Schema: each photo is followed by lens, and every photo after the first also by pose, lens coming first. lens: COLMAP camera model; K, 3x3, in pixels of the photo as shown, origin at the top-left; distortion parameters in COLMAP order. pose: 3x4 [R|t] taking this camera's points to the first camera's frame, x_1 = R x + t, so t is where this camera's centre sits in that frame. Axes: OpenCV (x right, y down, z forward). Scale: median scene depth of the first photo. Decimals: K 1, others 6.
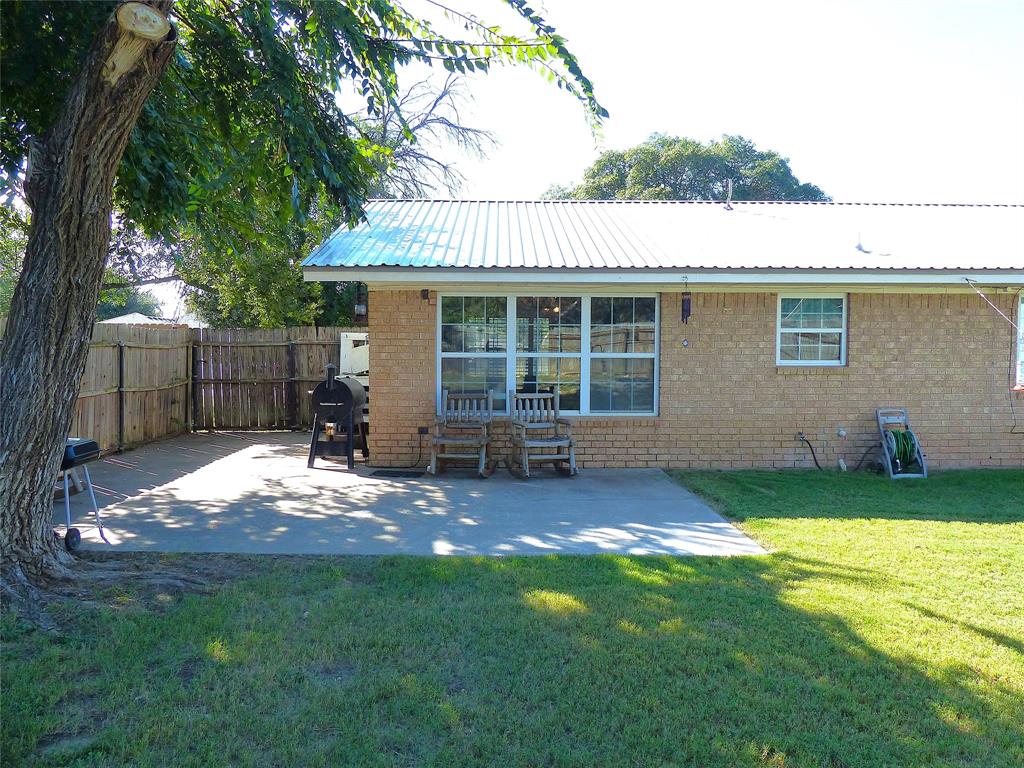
lens RADIAL K [[766.8, 0, 513.2], [0, 766.8, 384.1], [0, 0, 1]] dist [-0.015779, 0.010881]
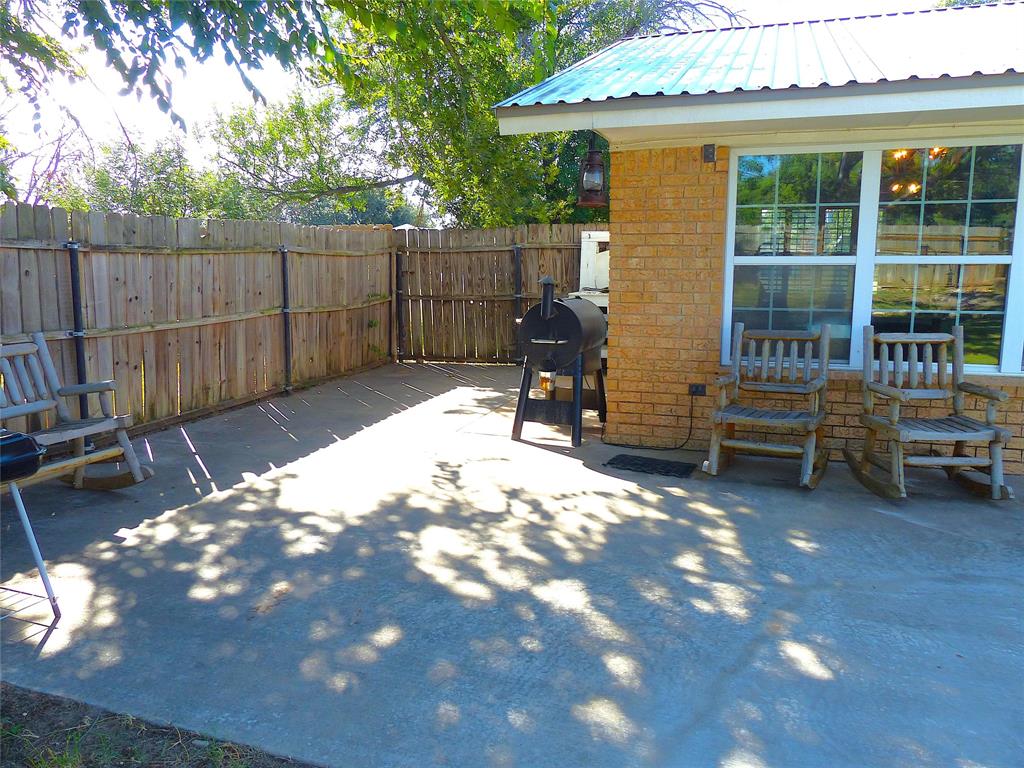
lens RADIAL K [[766.8, 0, 512.0], [0, 766.8, 381.7], [0, 0, 1]] dist [-0.015779, 0.010881]
pose [[0.940802, 0.046118, -0.335804, -0.053201], [-0.007862, 0.993403, 0.114405, -0.012365], [0.338865, -0.104992, 0.934958, 0.397903]]
